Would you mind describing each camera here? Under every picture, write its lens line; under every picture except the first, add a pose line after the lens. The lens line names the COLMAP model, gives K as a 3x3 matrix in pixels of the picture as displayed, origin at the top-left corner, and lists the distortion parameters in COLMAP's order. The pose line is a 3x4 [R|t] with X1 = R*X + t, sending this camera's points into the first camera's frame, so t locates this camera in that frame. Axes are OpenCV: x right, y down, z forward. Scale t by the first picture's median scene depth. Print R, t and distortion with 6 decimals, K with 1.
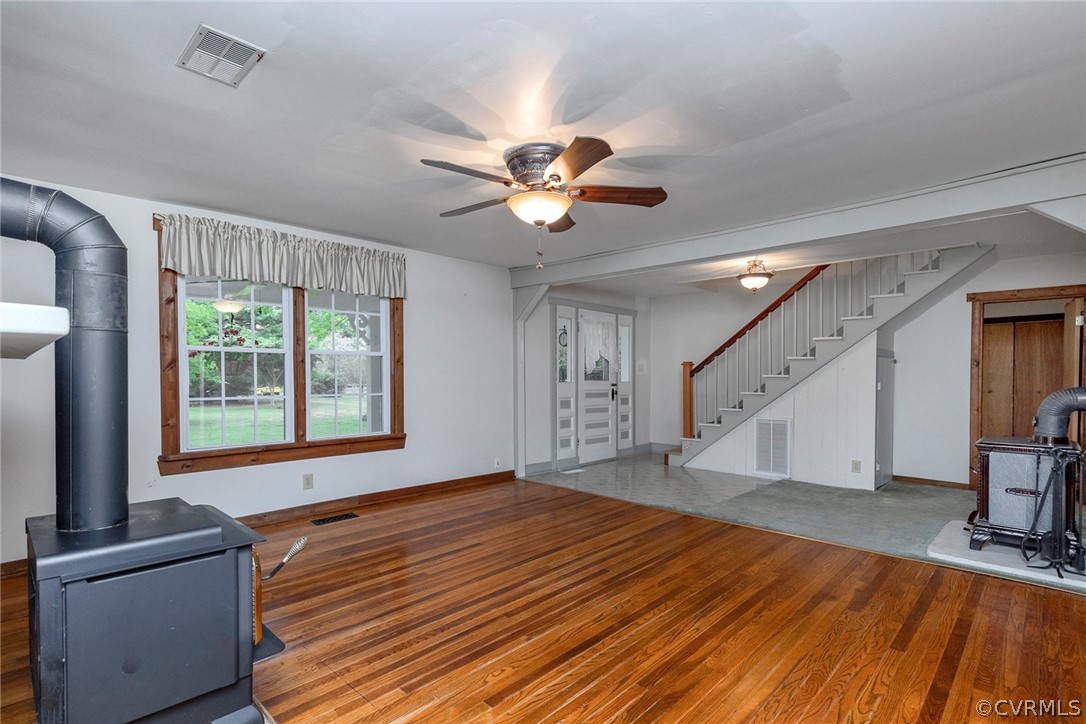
lens RADIAL K [[523.2, 0, 511.1], [0, 523.2, 372.8], [0, 0, 1]] dist [0.000474, -0.000202]
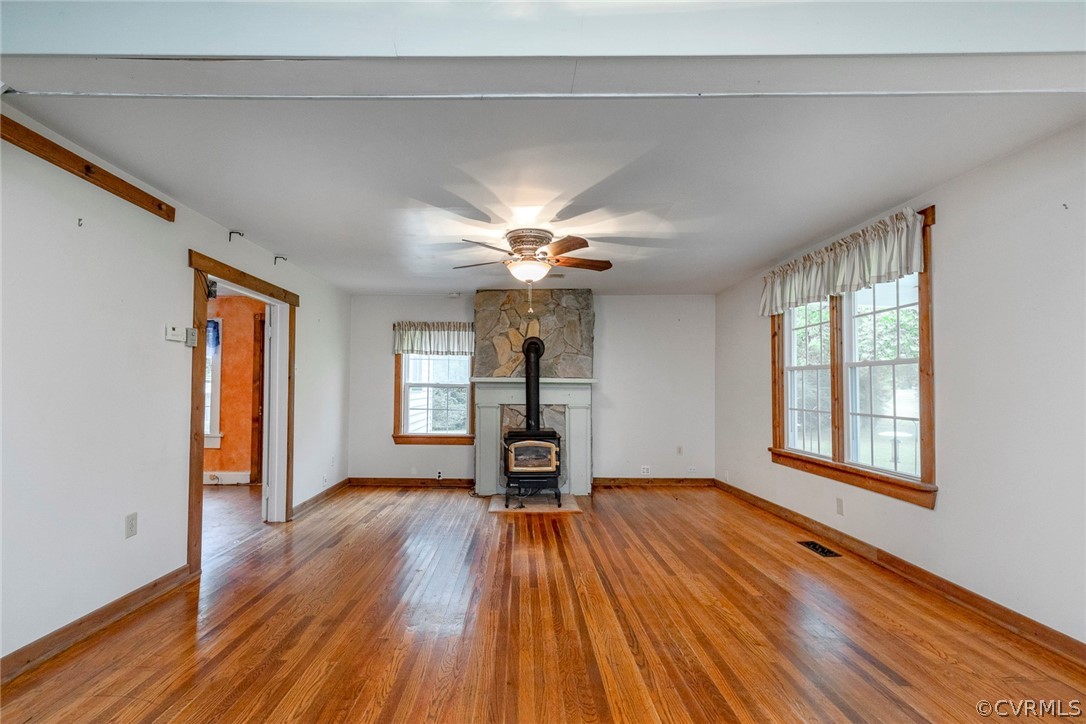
lens RADIAL K [[523.2, 0, 511.1], [0, 523.2, 372.8], [0, 0, 1]] dist [0.000474, -0.000202]
pose [[-0.707525, -0.022269, -0.706337, 0.839436], [-0.001168, 0.999539, -0.030342, -0.001007], [0.706687, -0.020643, -0.707225, 1.525986]]
